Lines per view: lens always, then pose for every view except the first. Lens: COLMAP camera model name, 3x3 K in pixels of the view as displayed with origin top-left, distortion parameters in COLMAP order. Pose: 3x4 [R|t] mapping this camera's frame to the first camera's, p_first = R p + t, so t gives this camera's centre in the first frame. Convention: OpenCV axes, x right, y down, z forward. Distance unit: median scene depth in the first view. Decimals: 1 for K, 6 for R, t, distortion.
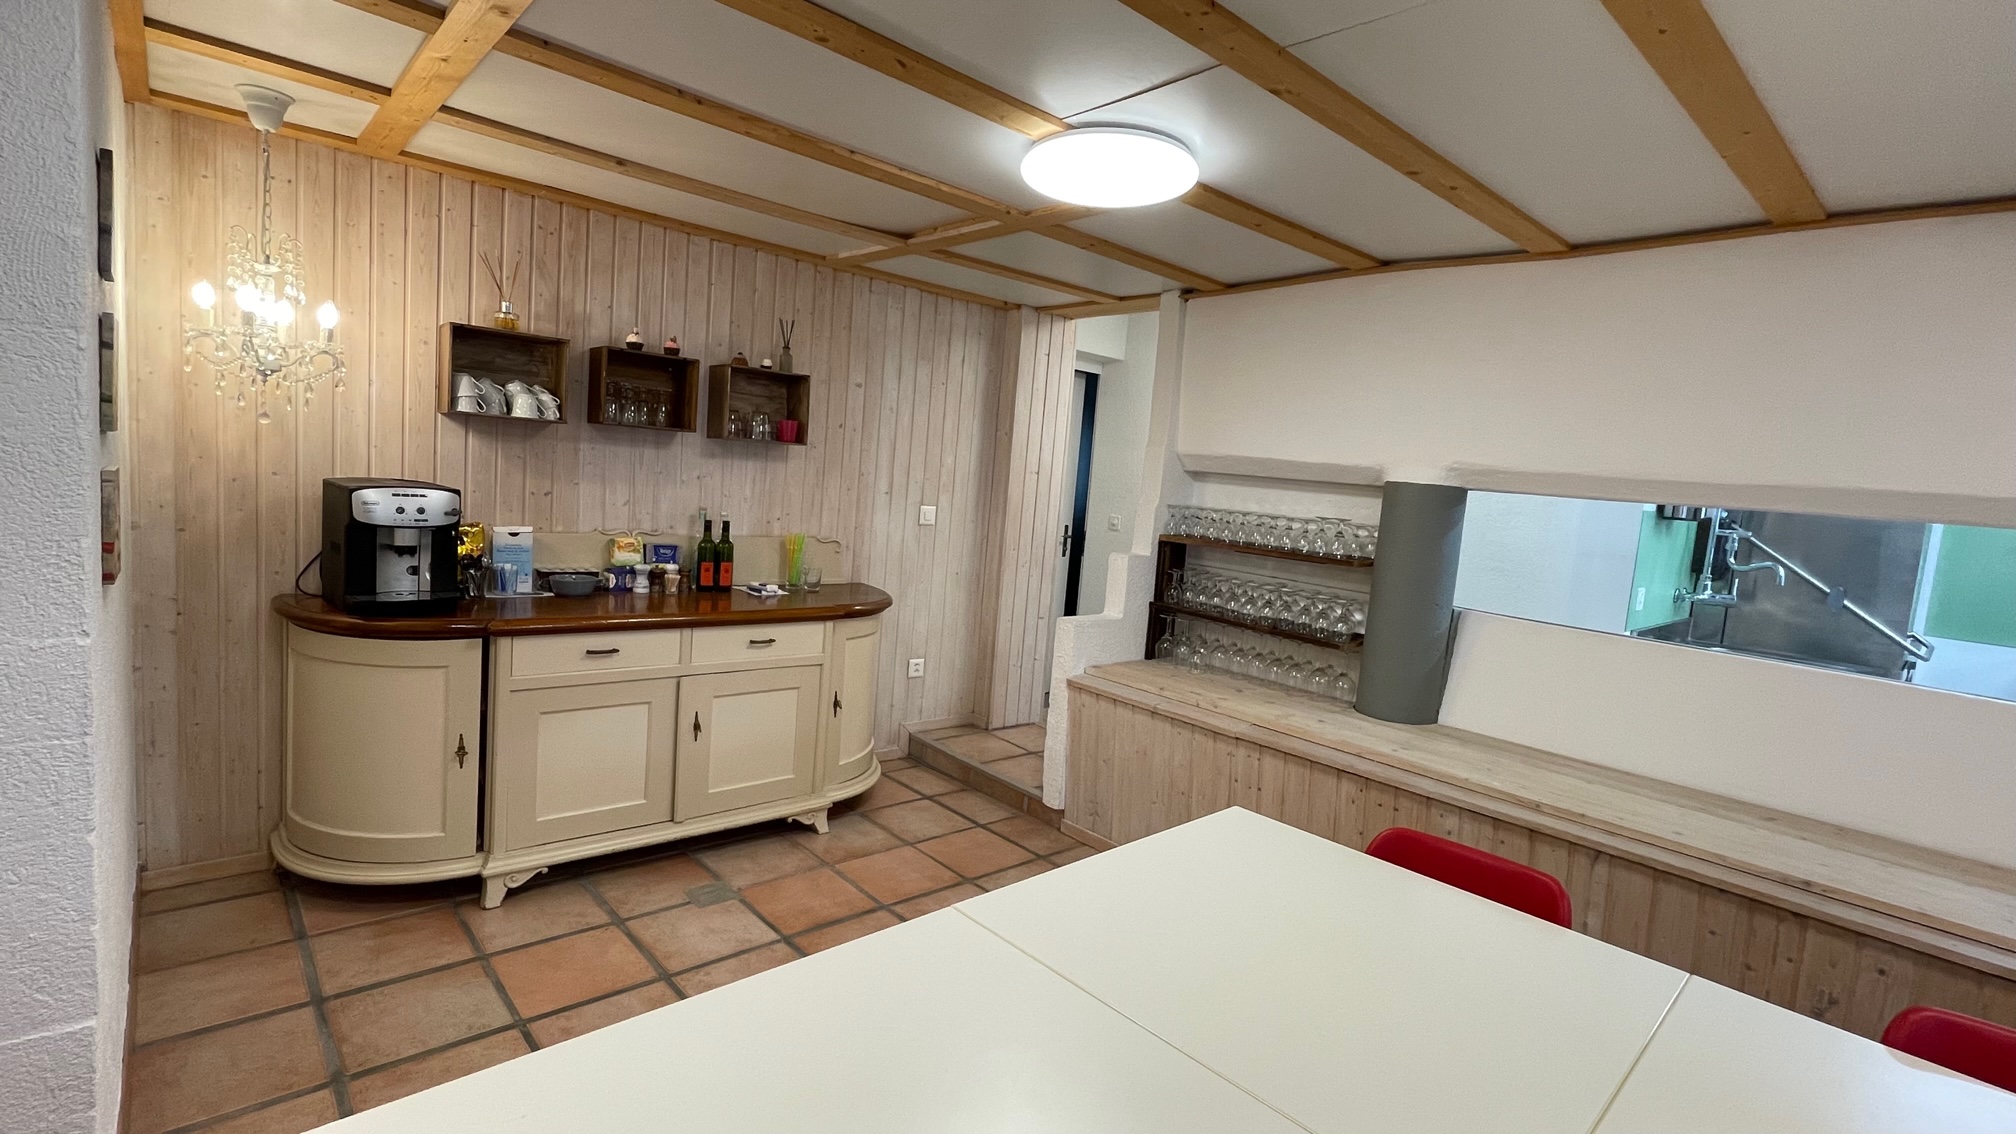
lens RADIAL K [[901.6, 0, 1008.0], [0, 901.6, 567.0], [0, 0, 1]] dist [-0.000225, -0.000230]
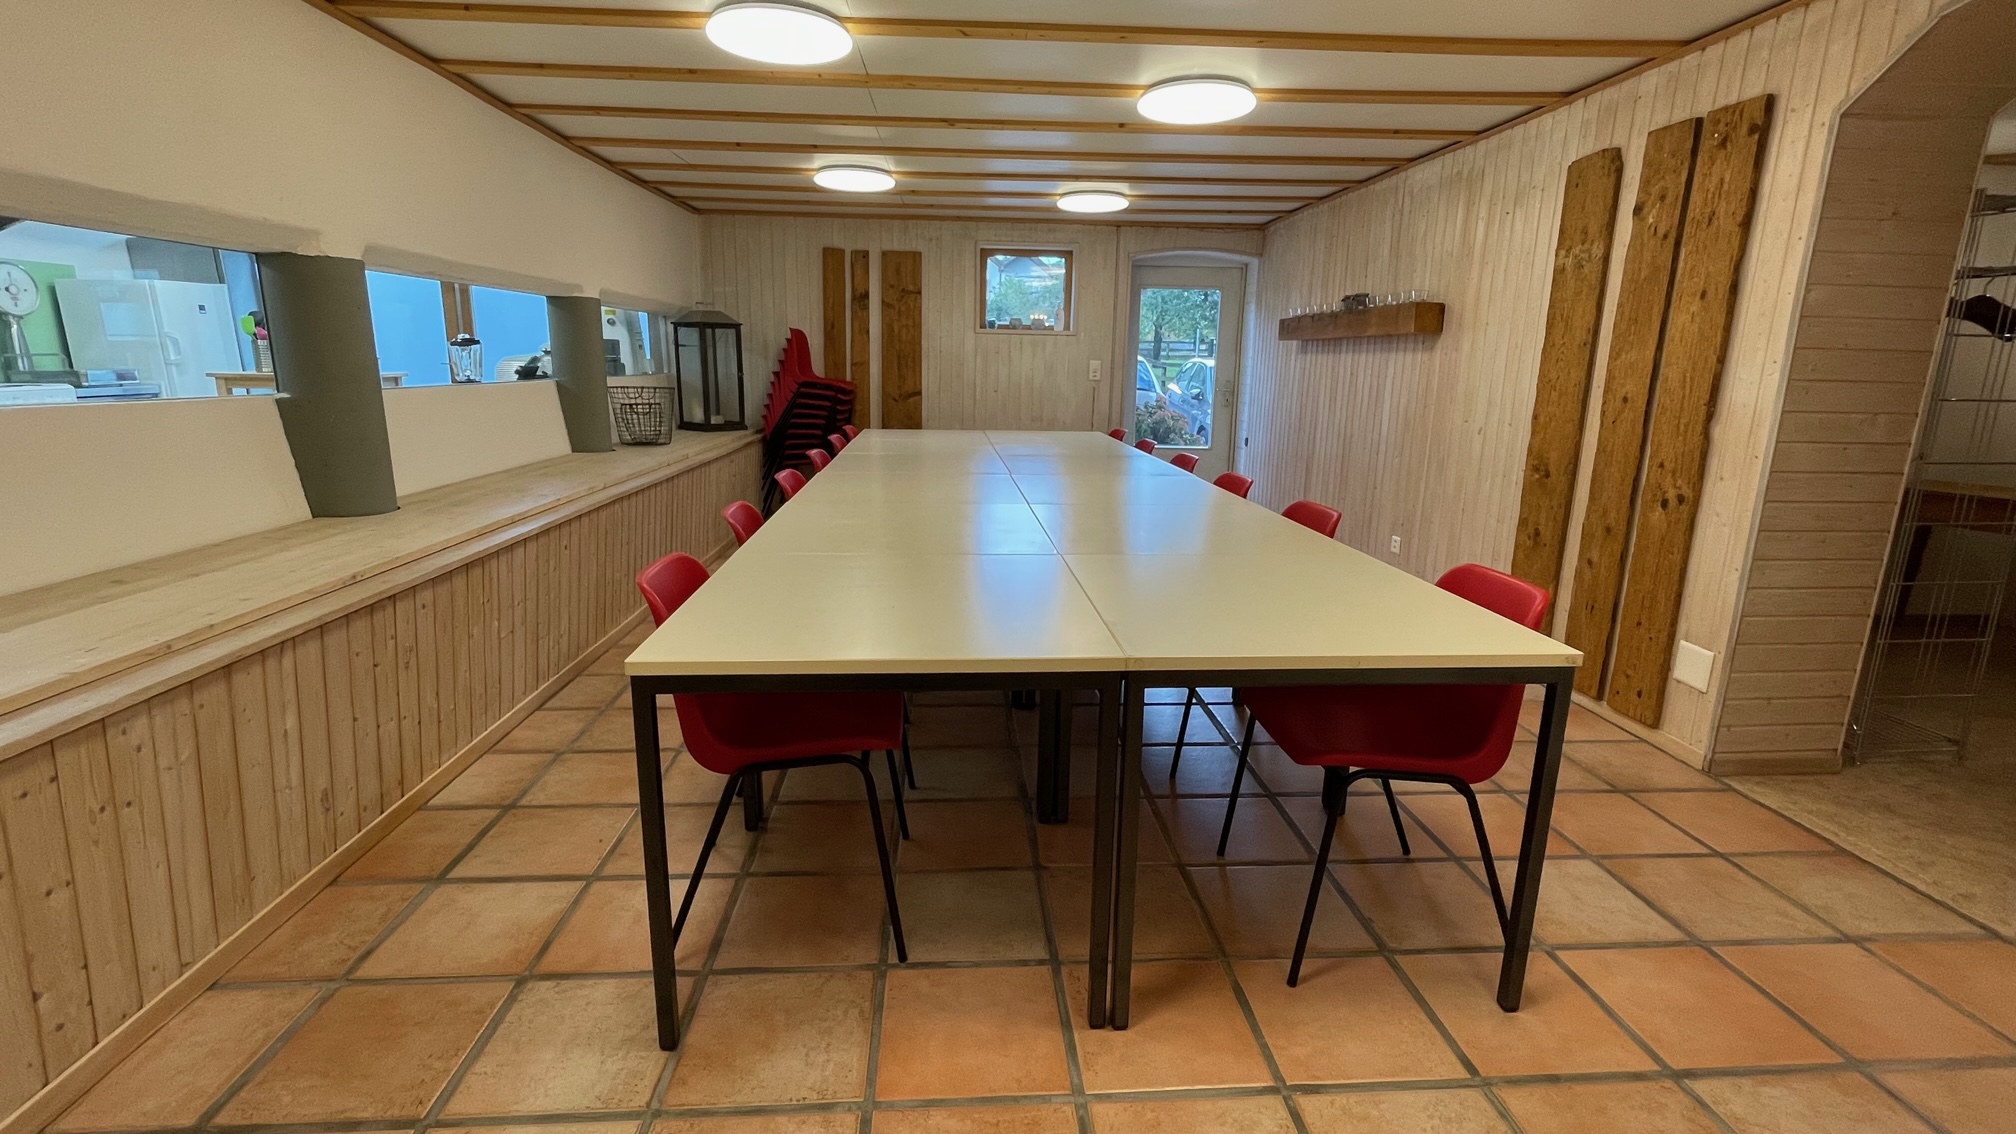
lens RADIAL K [[901.6, 0, 1008.0], [0, 901.6, 567.0], [0, 0, 1]] dist [-0.000225, -0.000230]
pose [[-0.783078, -0.231920, 0.577063, -0.239905], [-0.021208, 0.937287, 0.347913, -0.041758], [-0.621561, 0.260205, -0.738888, 0.792445]]
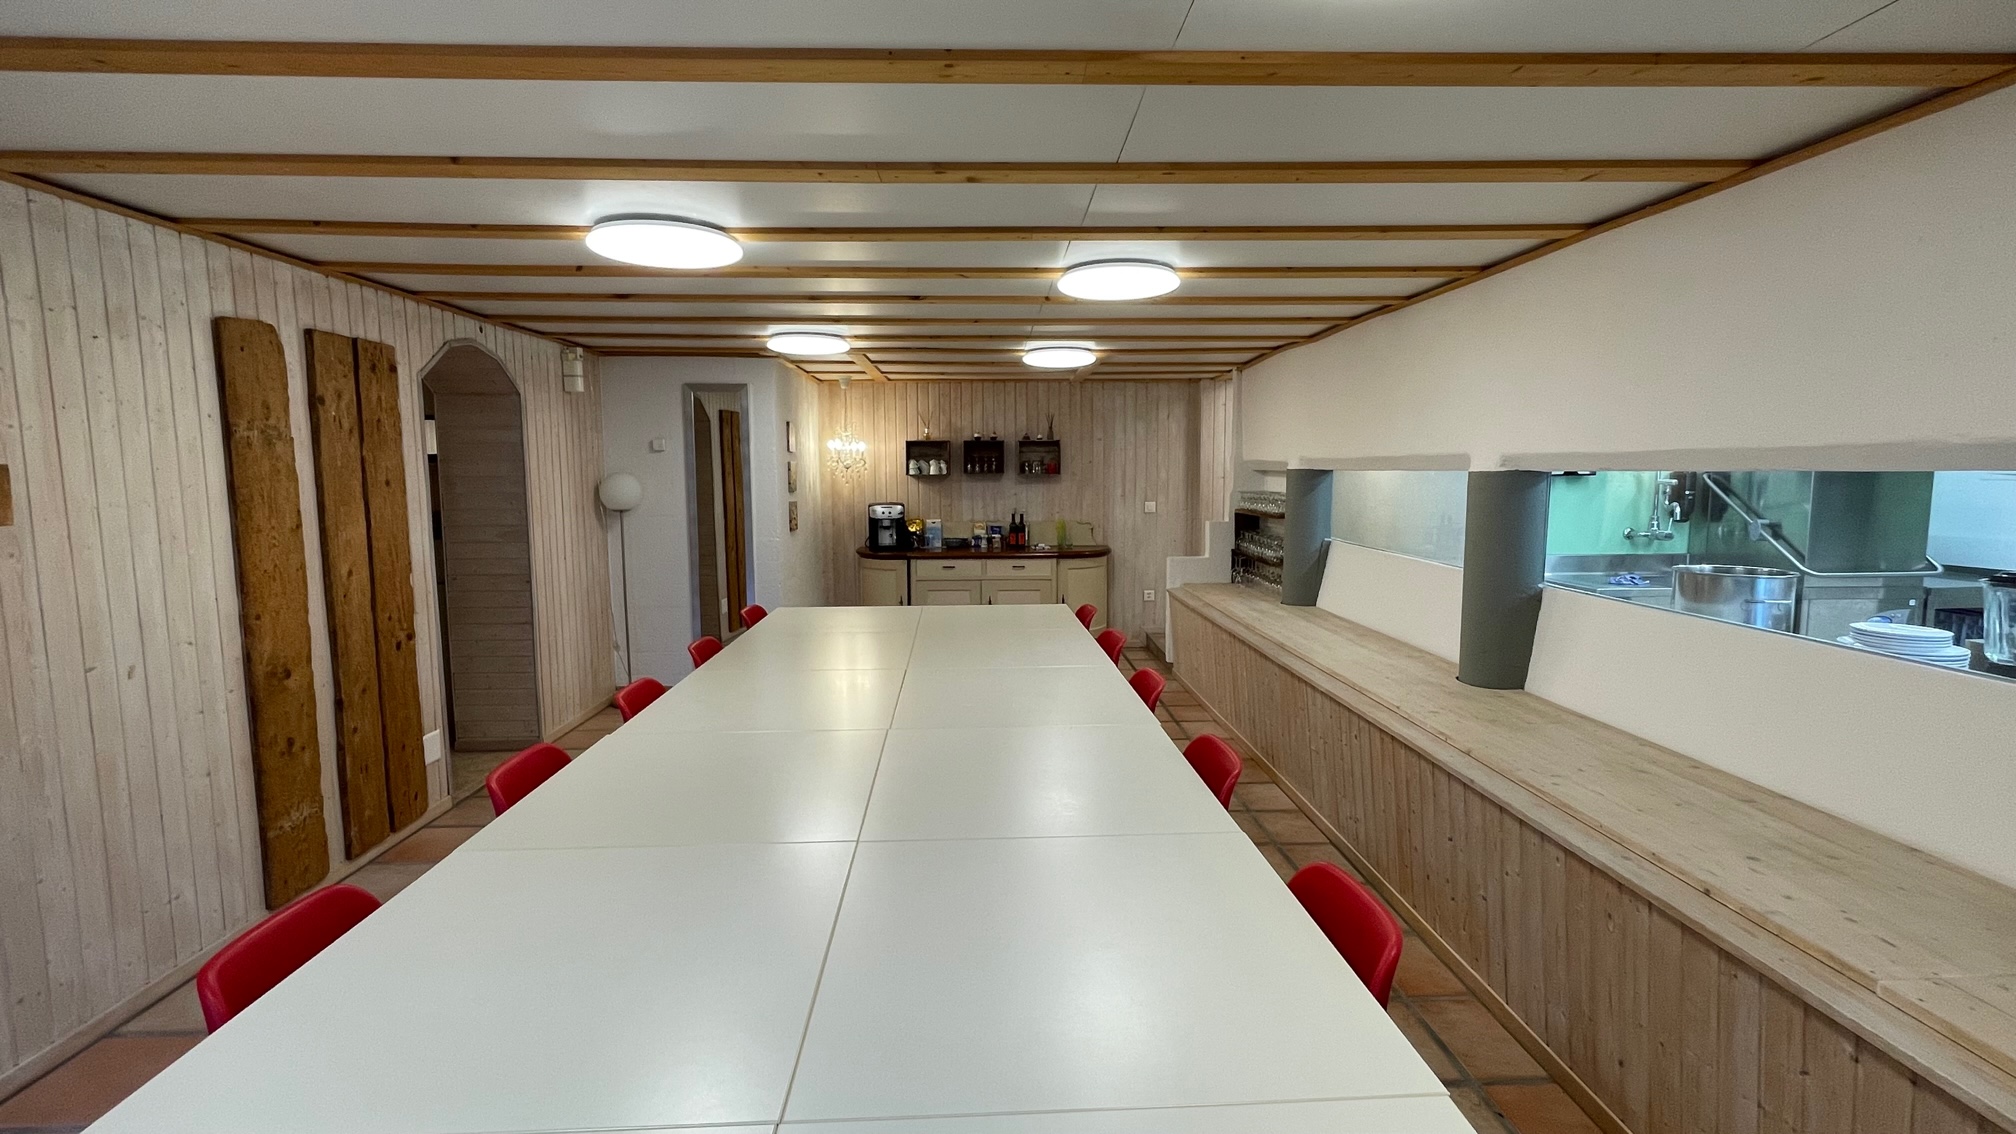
lens RADIAL K [[901.6, 0, 1008.0], [0, 901.6, 567.0], [0, 0, 1]] dist [-0.000225, -0.000230]
pose [[0.769097, -0.015713, -0.638939, 1.088469], [0.002225, 0.999758, -0.021908, 0.128909], [0.639128, 0.015428, 0.768945, -0.692197]]
